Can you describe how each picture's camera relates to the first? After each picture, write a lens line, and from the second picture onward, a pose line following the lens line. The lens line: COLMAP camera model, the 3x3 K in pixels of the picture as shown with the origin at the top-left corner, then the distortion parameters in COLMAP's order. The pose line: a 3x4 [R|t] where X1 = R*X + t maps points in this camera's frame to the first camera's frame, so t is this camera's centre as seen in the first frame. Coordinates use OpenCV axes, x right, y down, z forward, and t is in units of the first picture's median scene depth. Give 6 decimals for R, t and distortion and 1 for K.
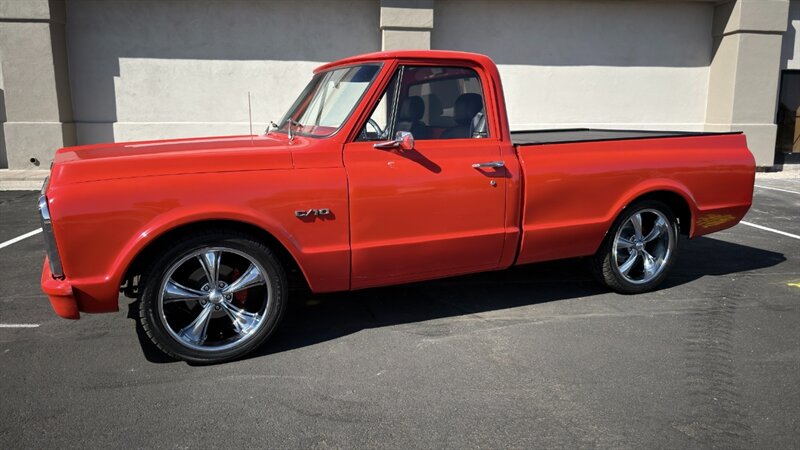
lens RADIAL K [[567.3, 0, 403.3], [0, 567.3, 223.5], [0, 0, 1]] dist [0.044510, -0.058284]
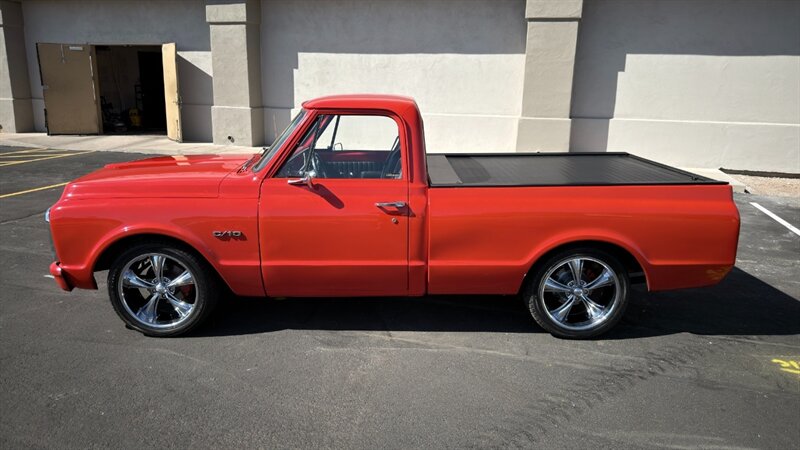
lens RADIAL K [[567.3, 0, 399.7], [0, 567.3, 223.9], [0, 0, 1]] dist [0.044510, -0.058284]
pose [[0.920133, 0.107675, -0.376513, 0.544624], [-0.087796, 0.993703, 0.069621, -0.132794], [0.381638, -0.031004, 0.923792, -0.022138]]
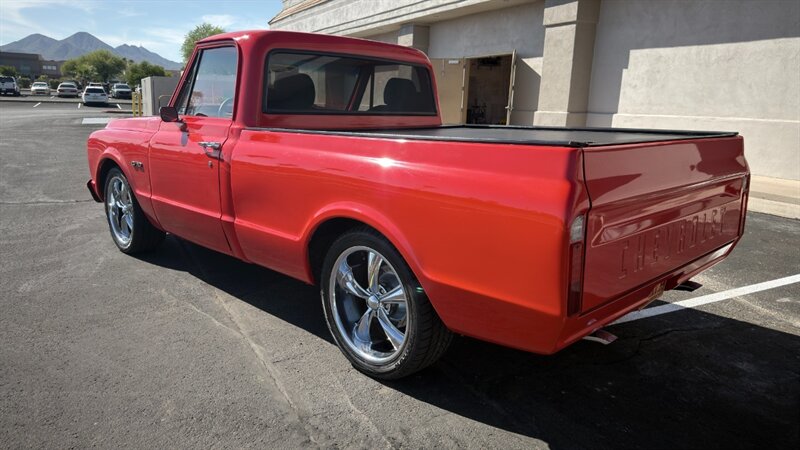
lens RADIAL K [[567.3, 0, 400.7], [0, 567.3, 230.7], [0, 0, 1]] dist [0.044510, -0.058284]
pose [[0.363843, 0.211876, -0.907043, 1.103713], [-0.196020, 0.969396, 0.147811, -0.157258], [0.910601, 0.124018, 0.394240, 0.857510]]
